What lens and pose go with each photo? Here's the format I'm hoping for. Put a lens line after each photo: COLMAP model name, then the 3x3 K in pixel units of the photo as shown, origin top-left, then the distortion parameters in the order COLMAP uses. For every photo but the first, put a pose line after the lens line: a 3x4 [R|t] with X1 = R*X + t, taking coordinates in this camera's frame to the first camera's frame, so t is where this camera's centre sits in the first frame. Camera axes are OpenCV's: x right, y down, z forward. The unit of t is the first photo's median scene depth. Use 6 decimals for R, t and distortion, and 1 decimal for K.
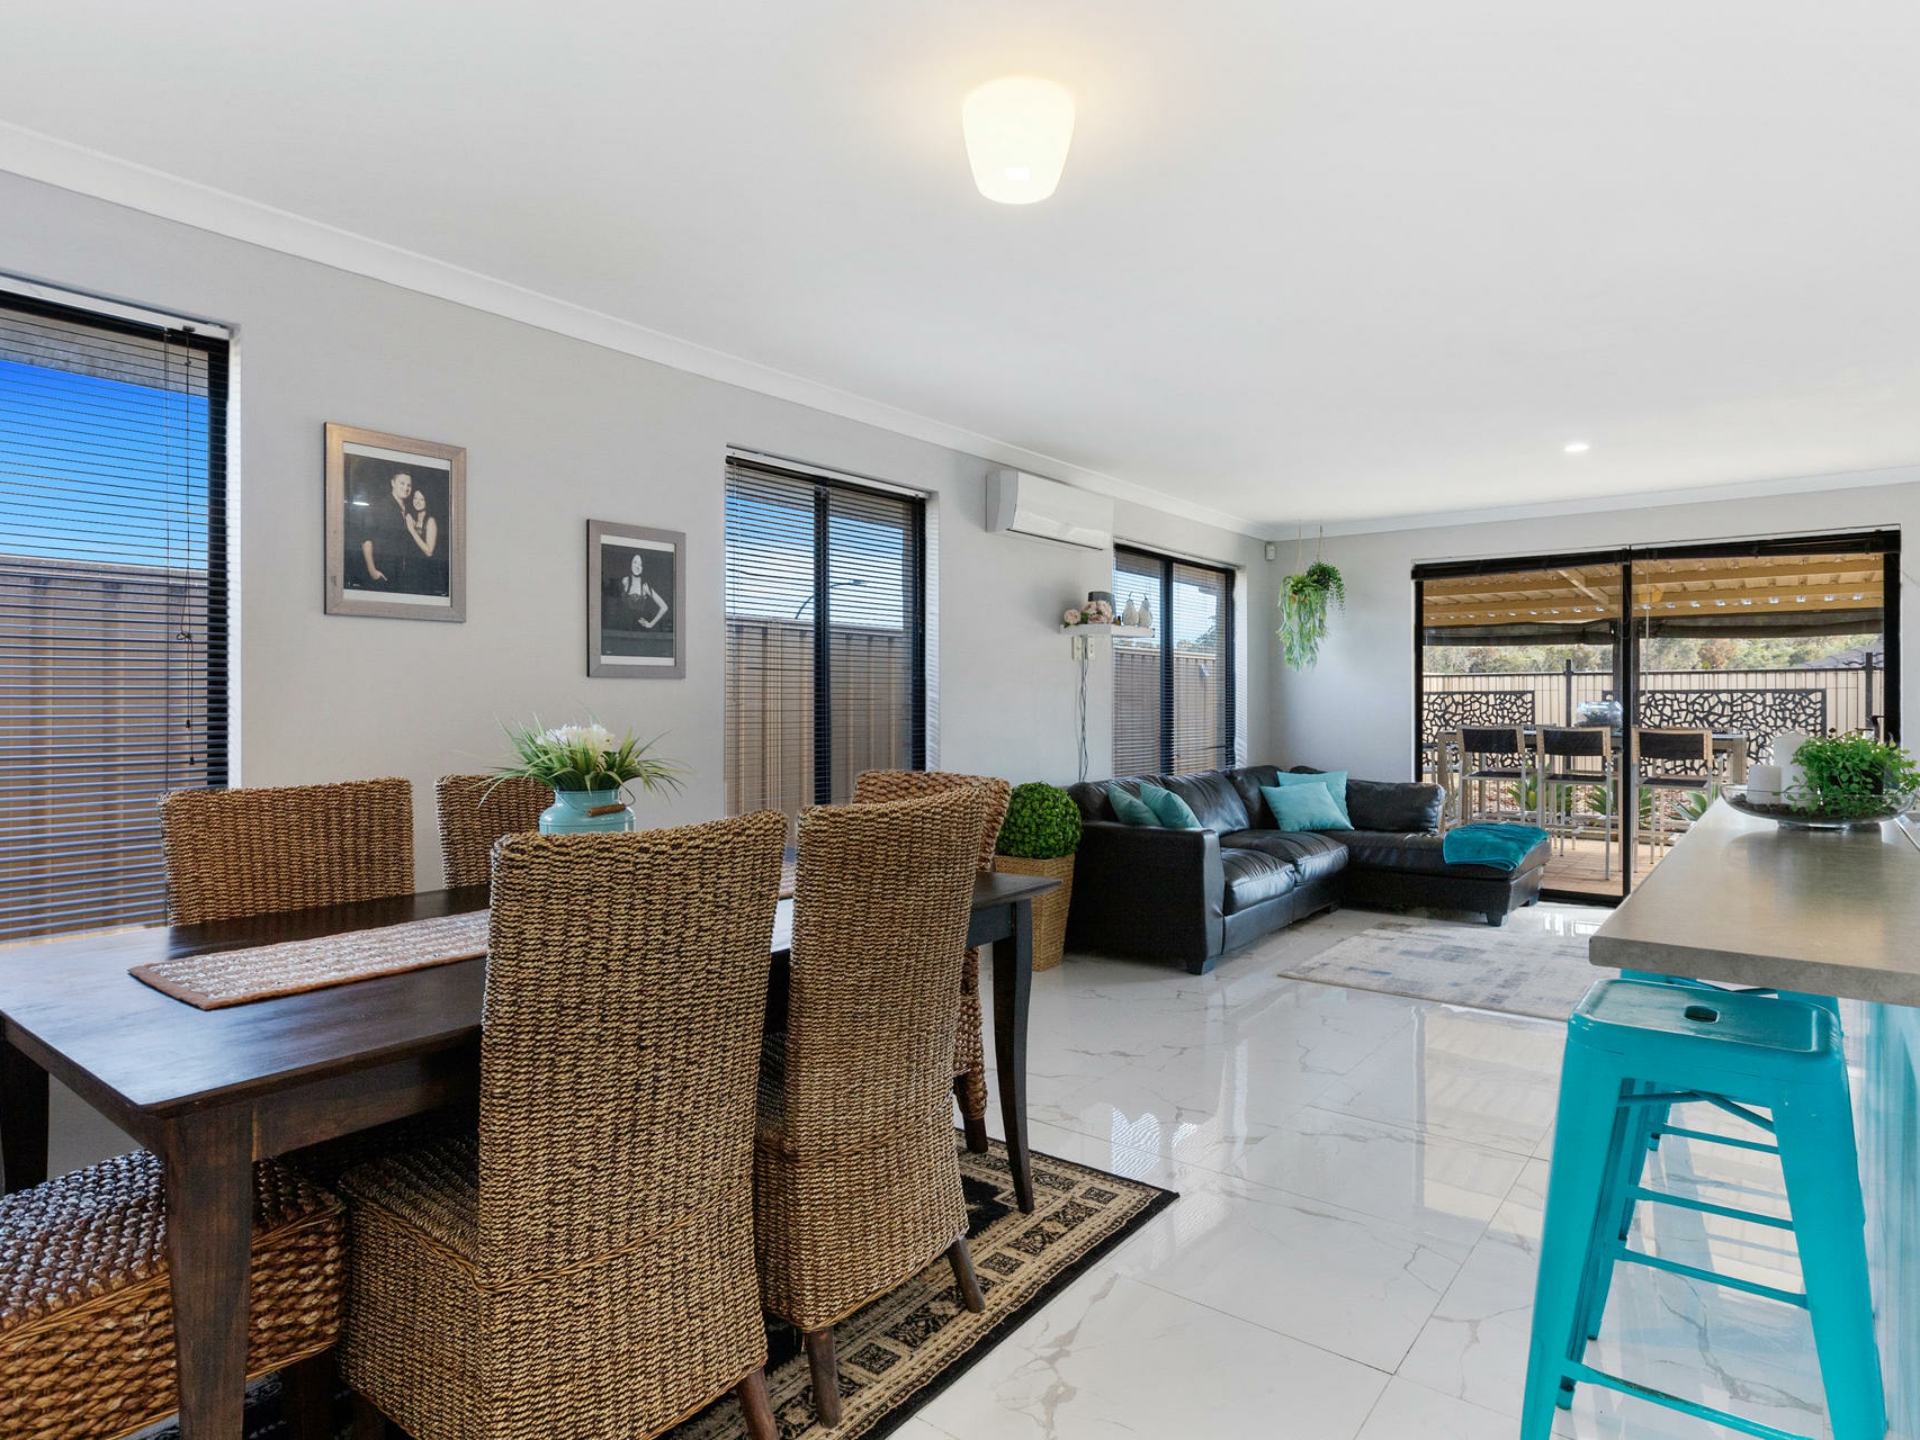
lens RADIAL K [[1089.7, 0, 952.7], [0, 1089.7, 699.8], [0, 0, 1]] dist [-0.001552, -0.002158]
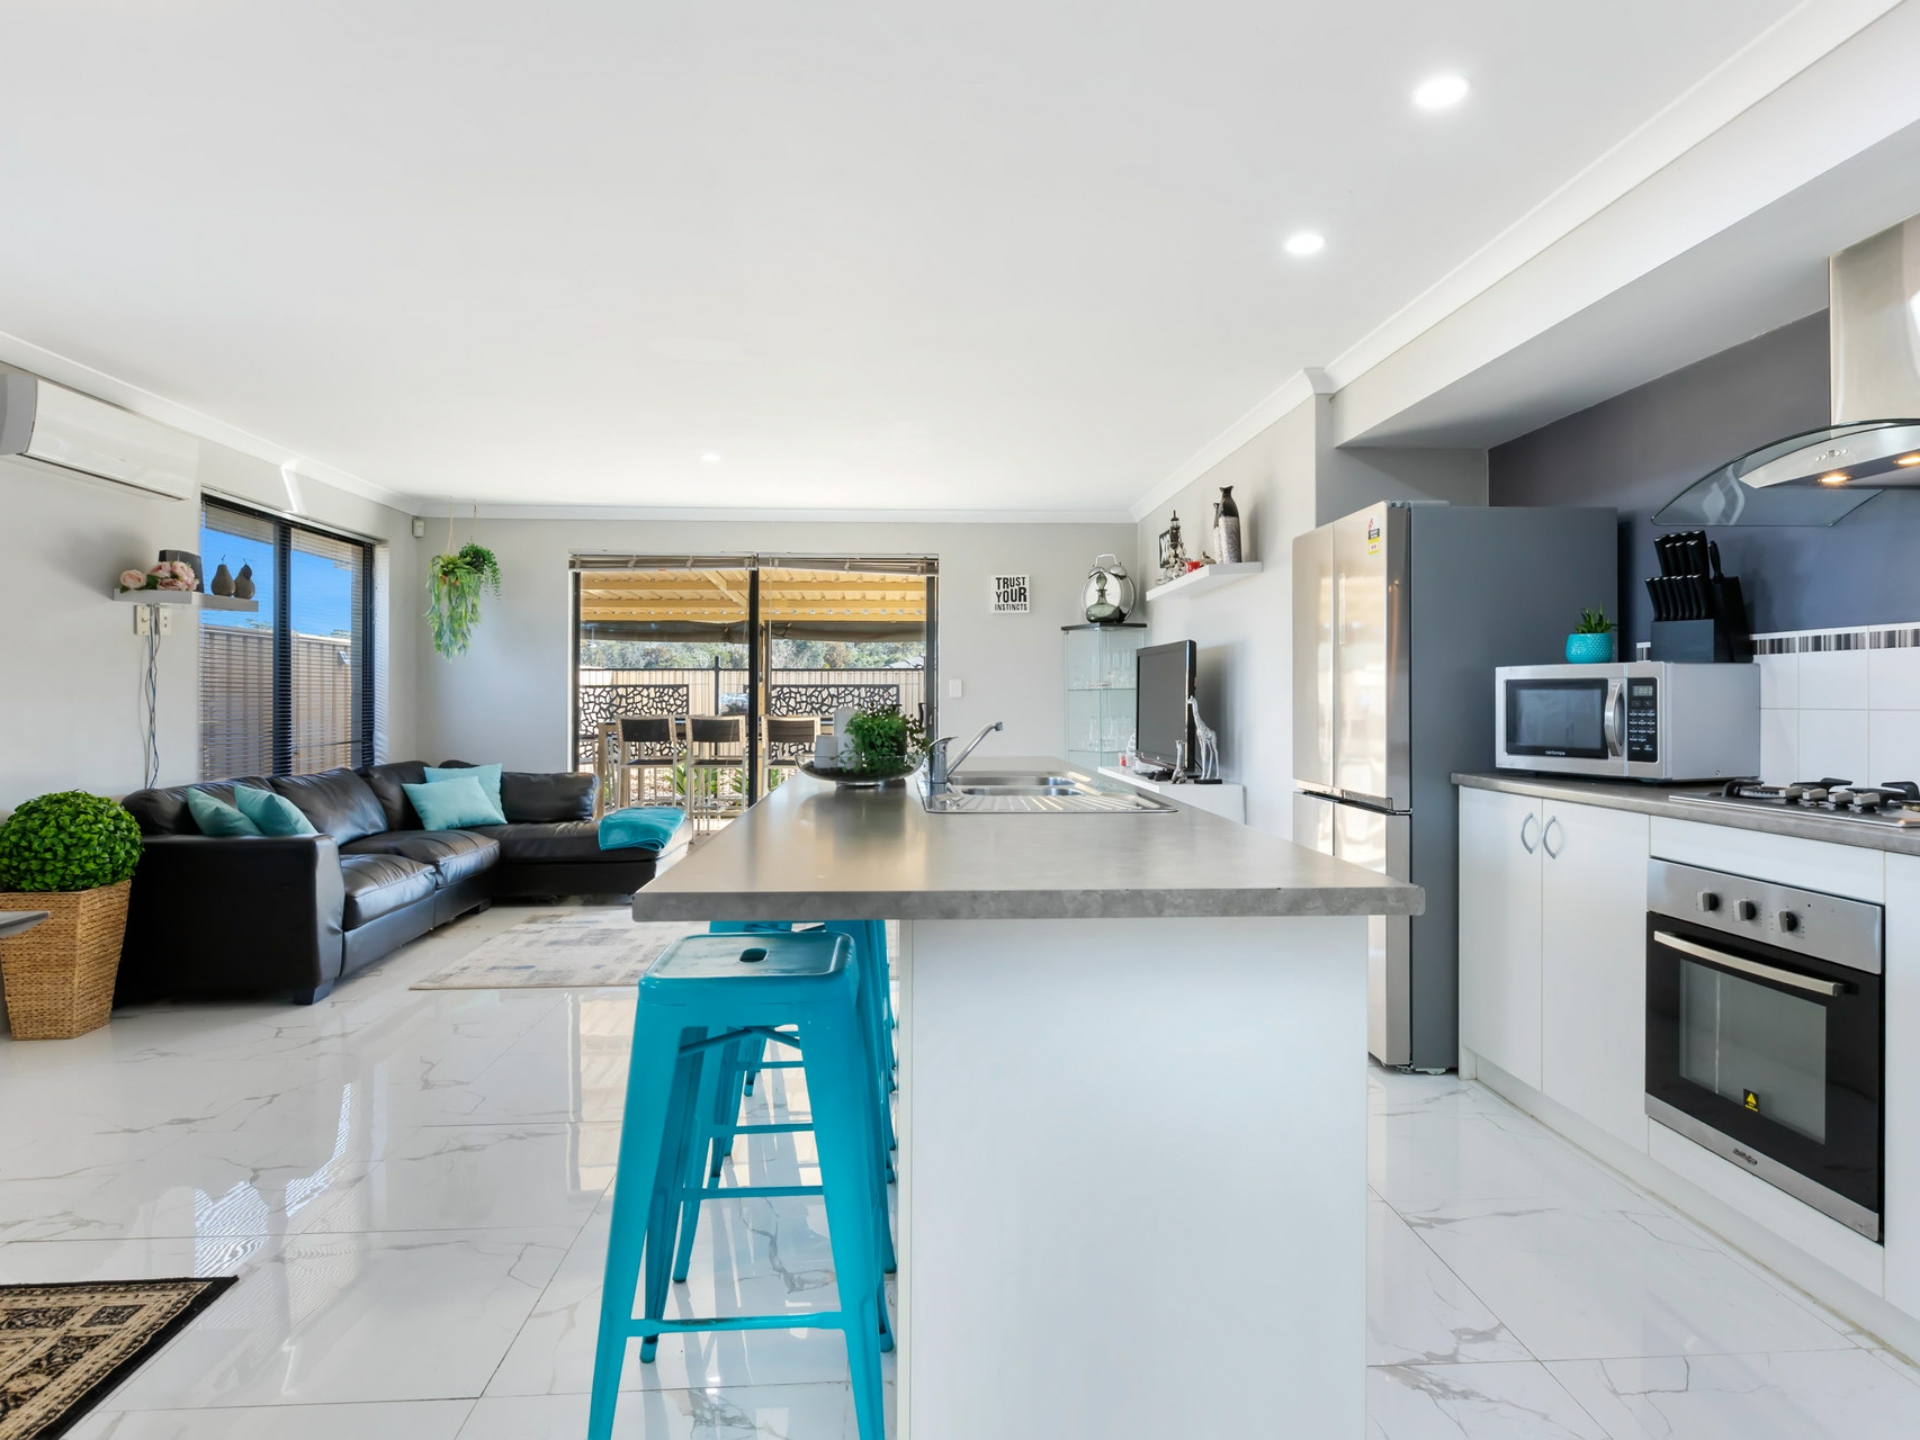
lens RADIAL K [[1089.7, 0, 965.9], [0, 1089.7, 689.5], [0, 0, 1]] dist [-0.001552, -0.002158]
pose [[0.745975, 0.005348, 0.665952, 0.034528], [-0.000491, 0.999972, -0.007479, 0.009083], [-0.665974, 0.005252, 0.745957, 0.011832]]
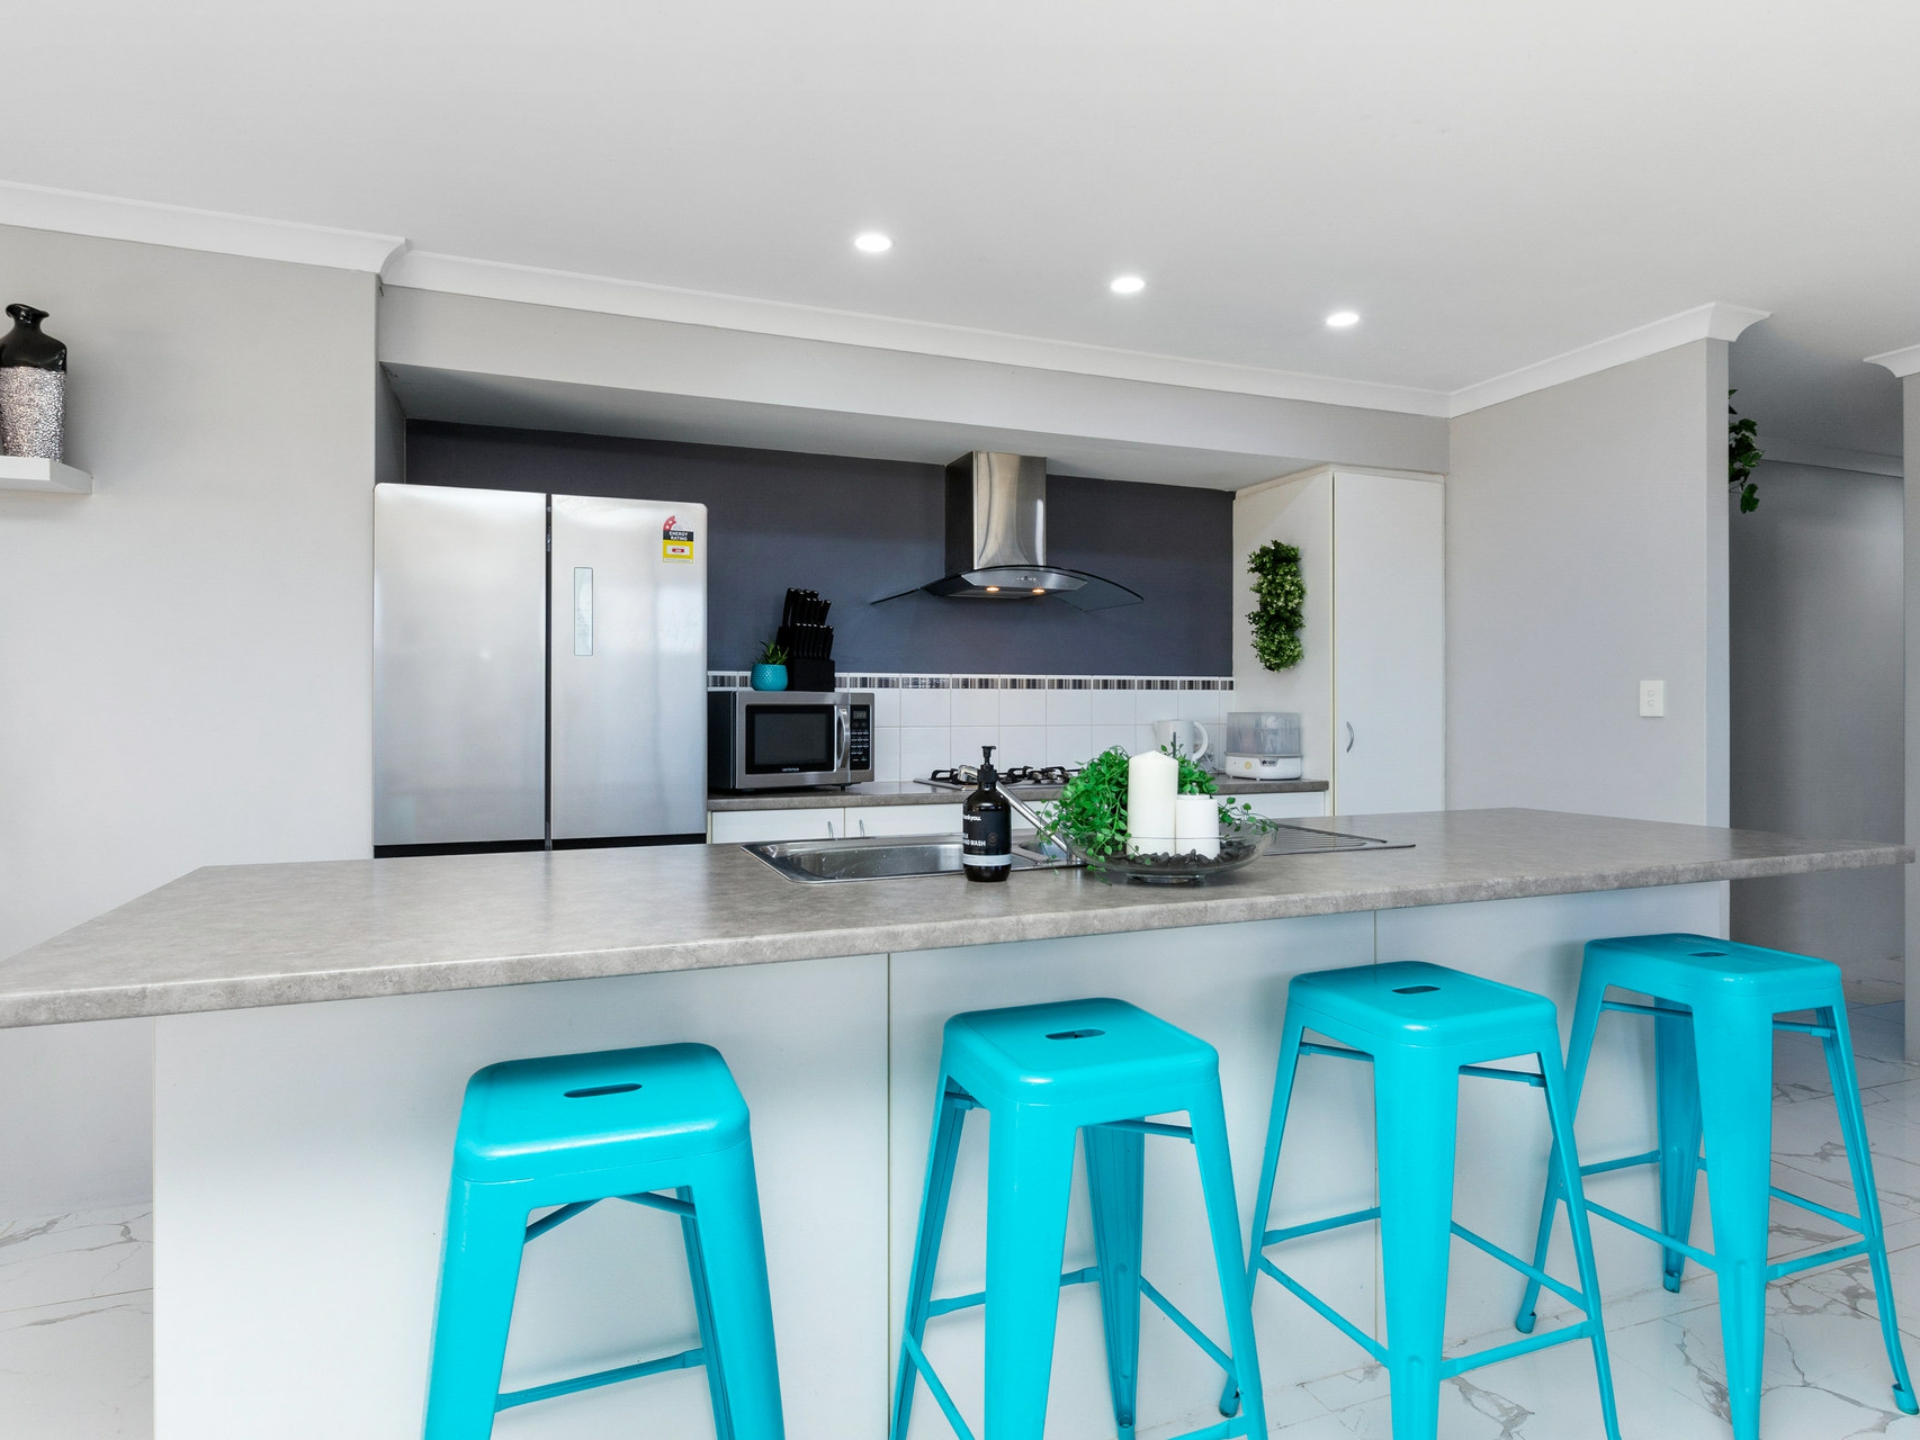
lens RADIAL K [[1089.7, 0, 962.9], [0, 1089.7, 719.9], [0, 0, 1]] dist [-0.001552, -0.002158]
pose [[-0.861219, -0.003815, 0.508220, 0.221406], [0.000742, 0.999961, 0.008764, 0.002920], [-0.508234, 0.007925, -0.861182, 0.715515]]
